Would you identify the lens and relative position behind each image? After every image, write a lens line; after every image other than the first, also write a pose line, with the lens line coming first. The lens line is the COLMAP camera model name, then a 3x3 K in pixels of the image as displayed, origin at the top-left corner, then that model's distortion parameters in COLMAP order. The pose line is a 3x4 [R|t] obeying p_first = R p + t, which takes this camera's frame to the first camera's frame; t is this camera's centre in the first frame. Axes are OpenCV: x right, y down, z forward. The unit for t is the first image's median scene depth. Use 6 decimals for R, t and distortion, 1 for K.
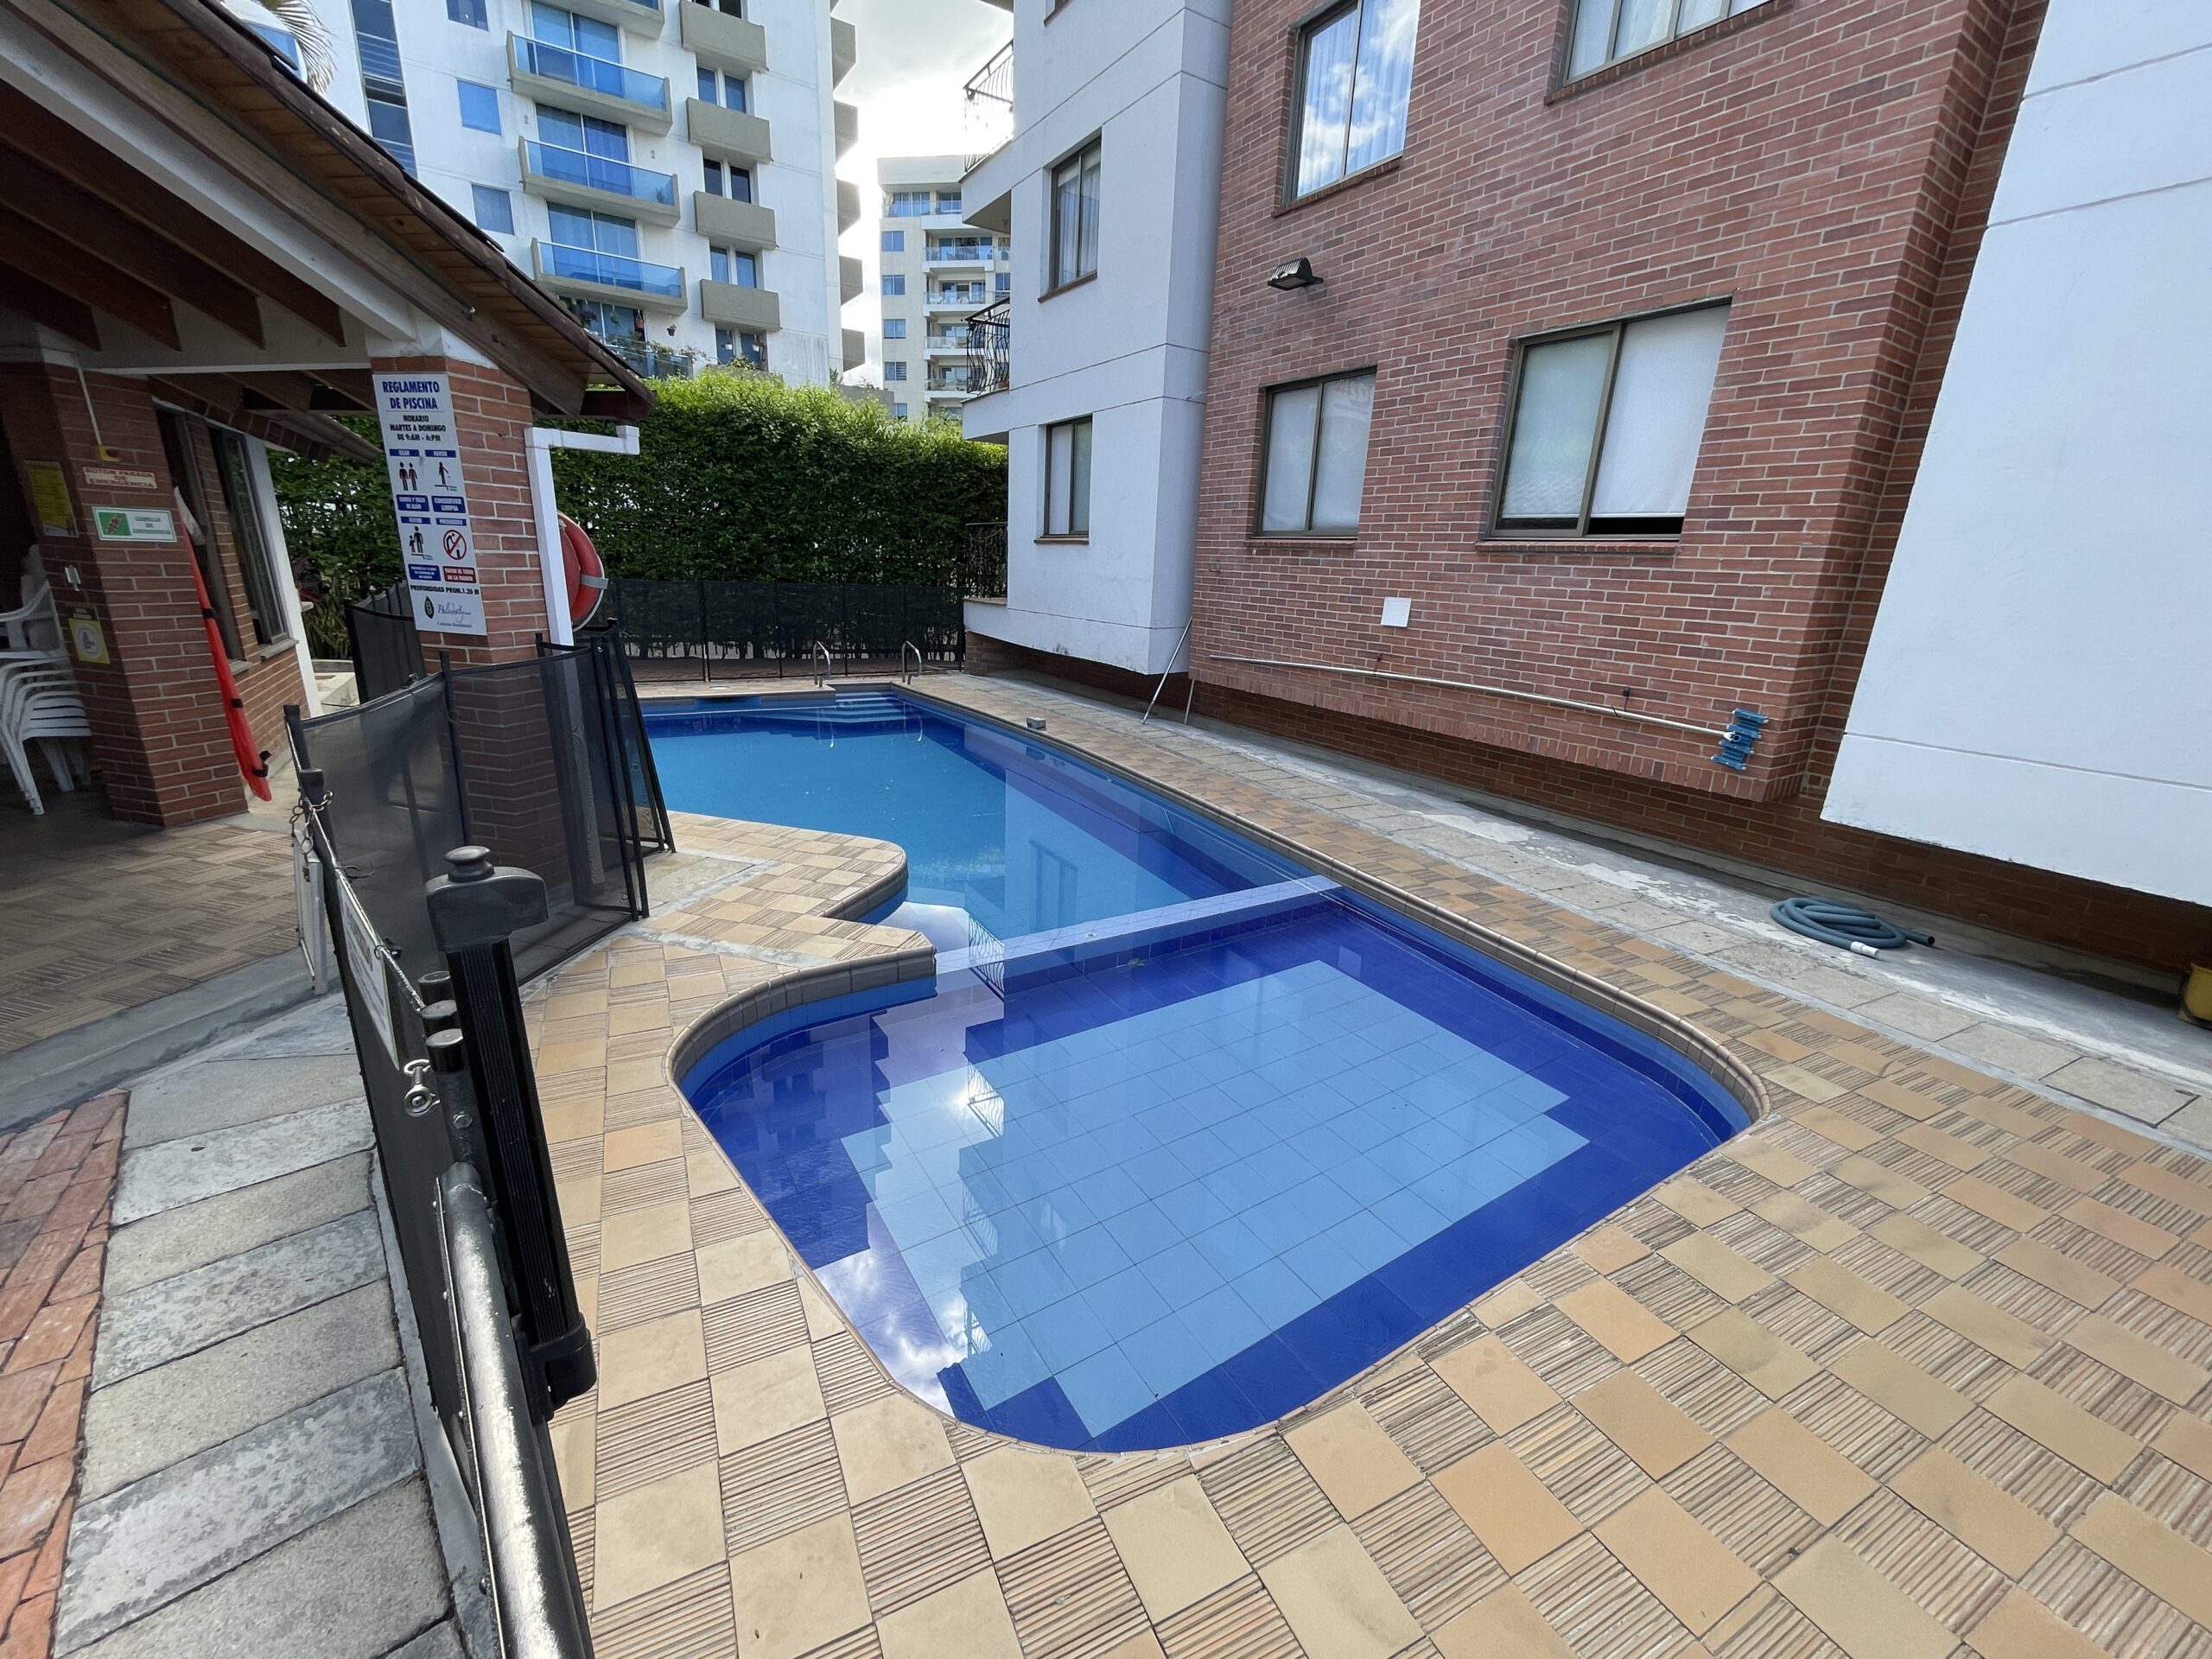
lens RADIAL K [[894.1, 0, 1099.1], [0, 894.1, 833.6], [0, 0, 1]] dist [-0.003145, 0.000170]
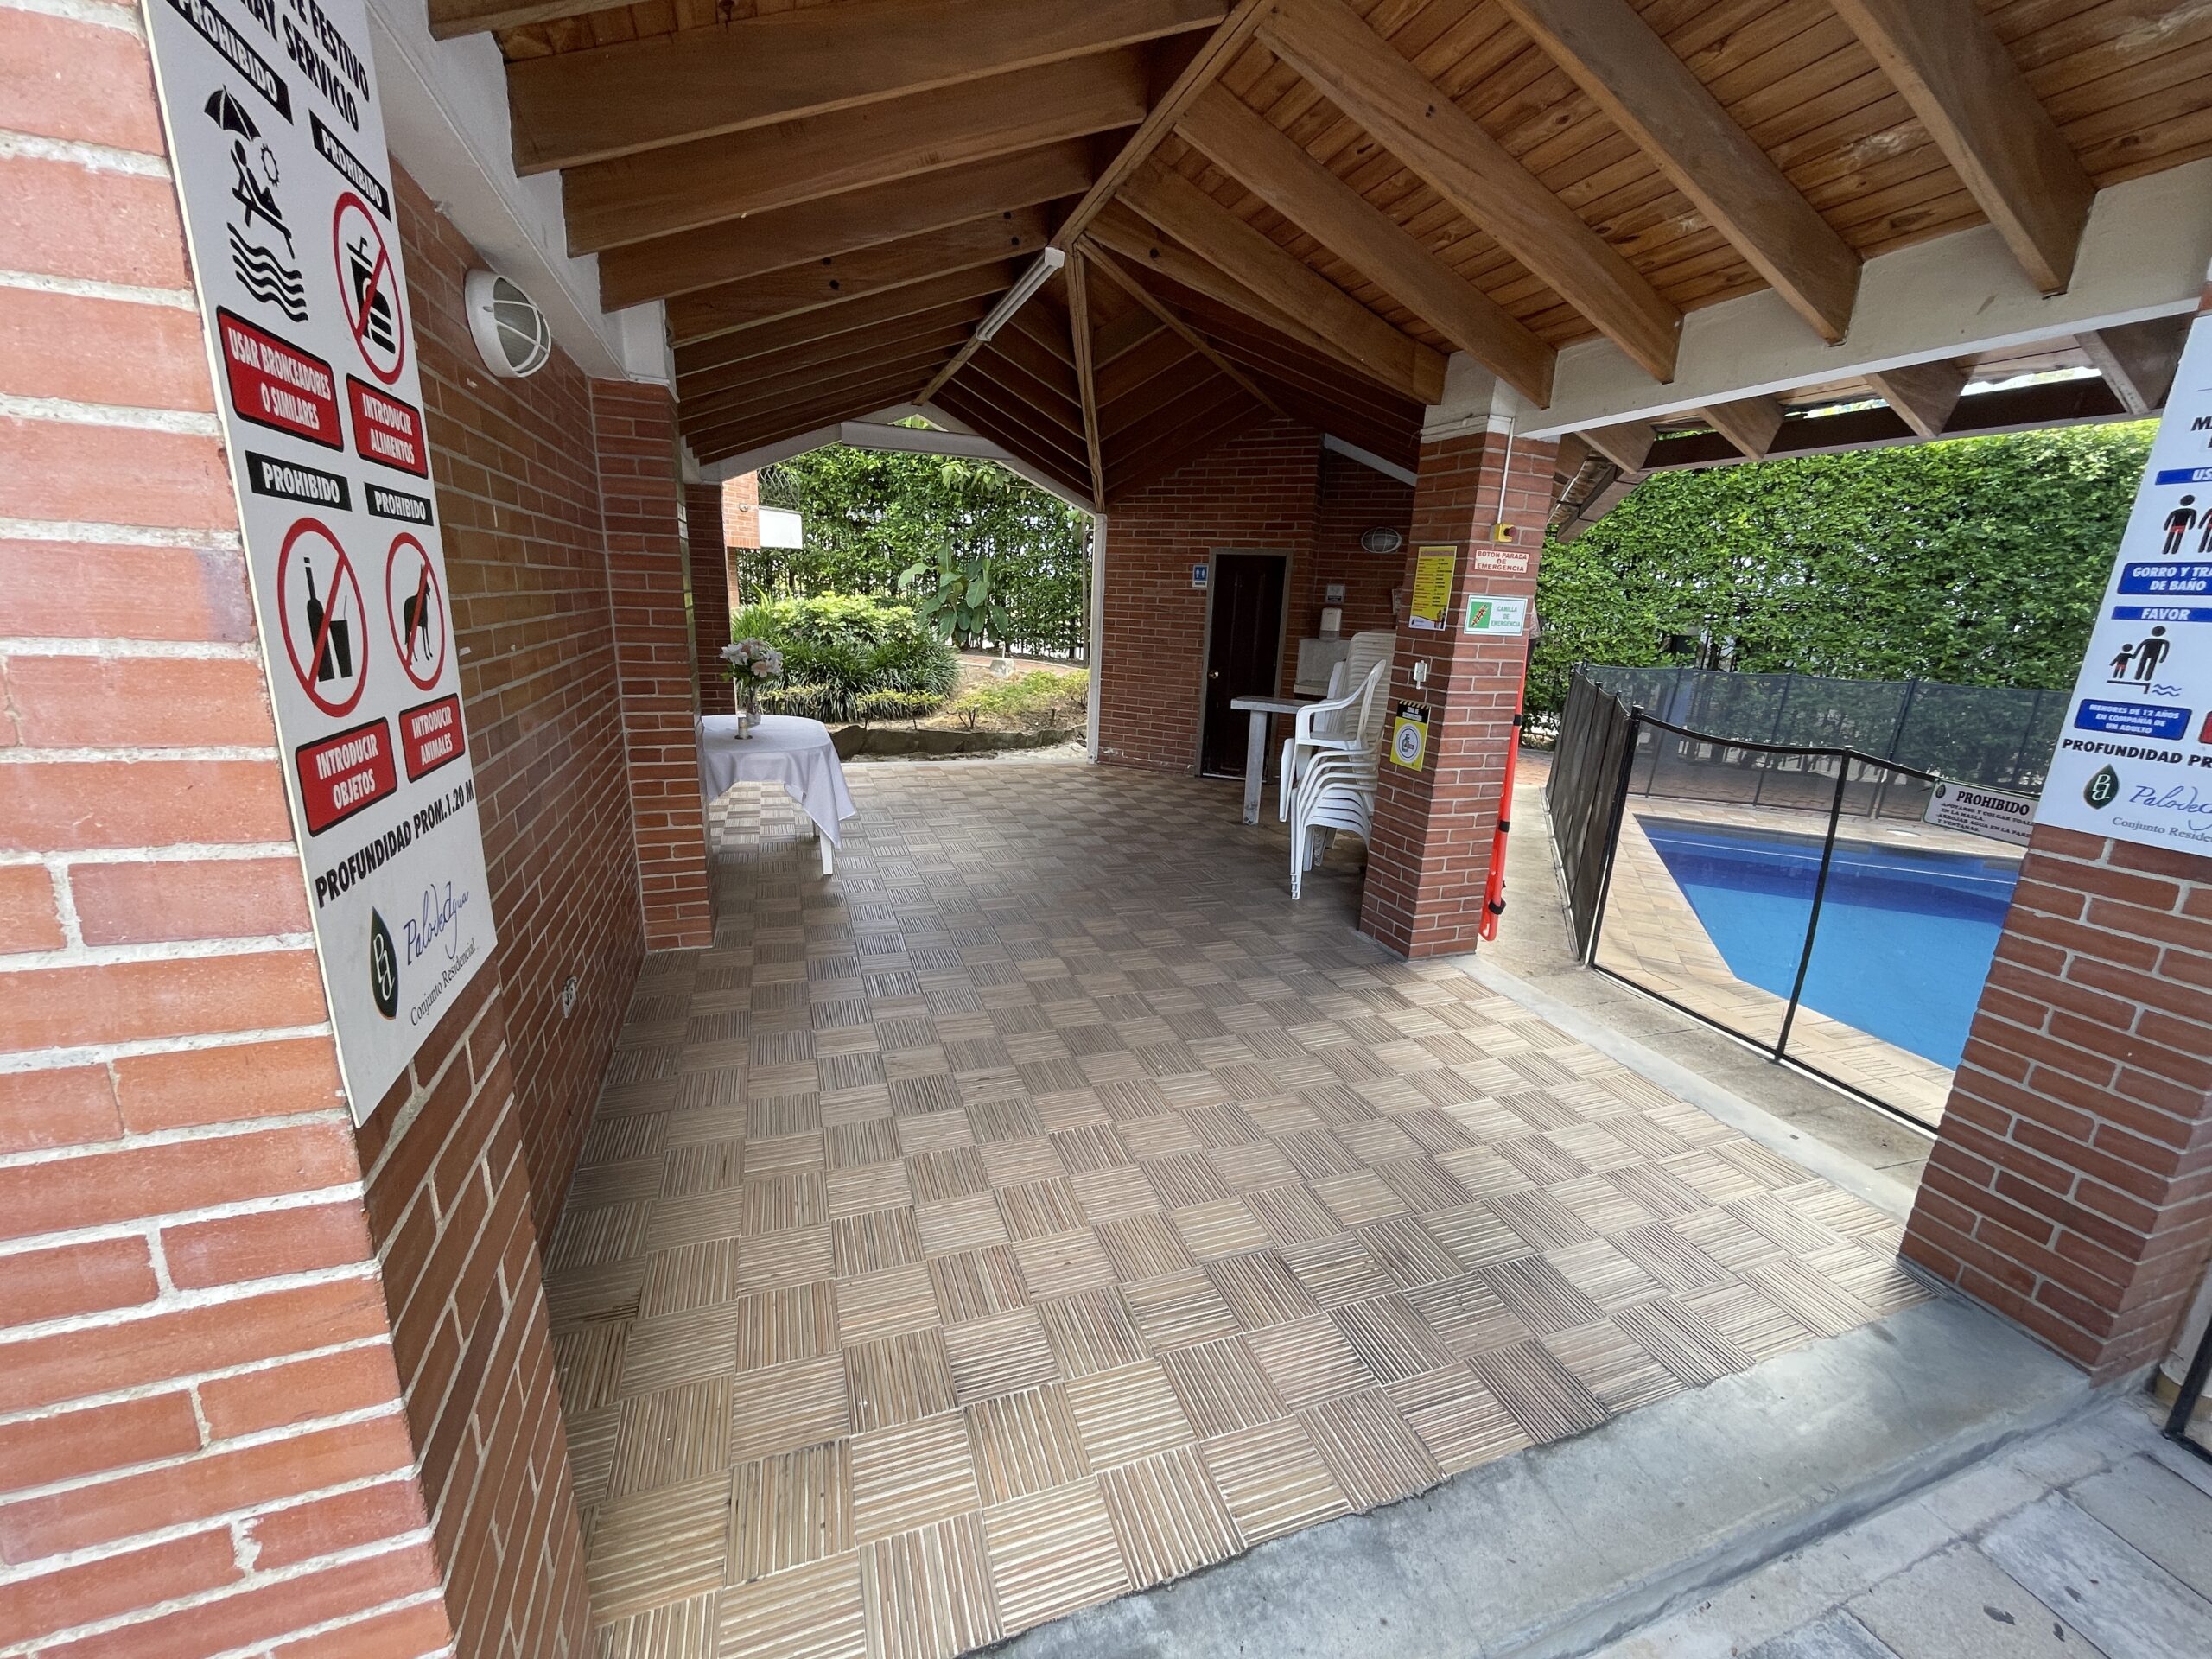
lens RADIAL K [[894.1, 0, 1108.2], [0, 894.1, 828.9], [0, 0, 1]] dist [-0.003145, 0.000170]
pose [[0.573394, 0.190404, -0.796847, -0.594448], [-0.256589, 0.965423, 0.046049, -0.100738], [0.778062, 0.178058, 0.602424, 0.252416]]
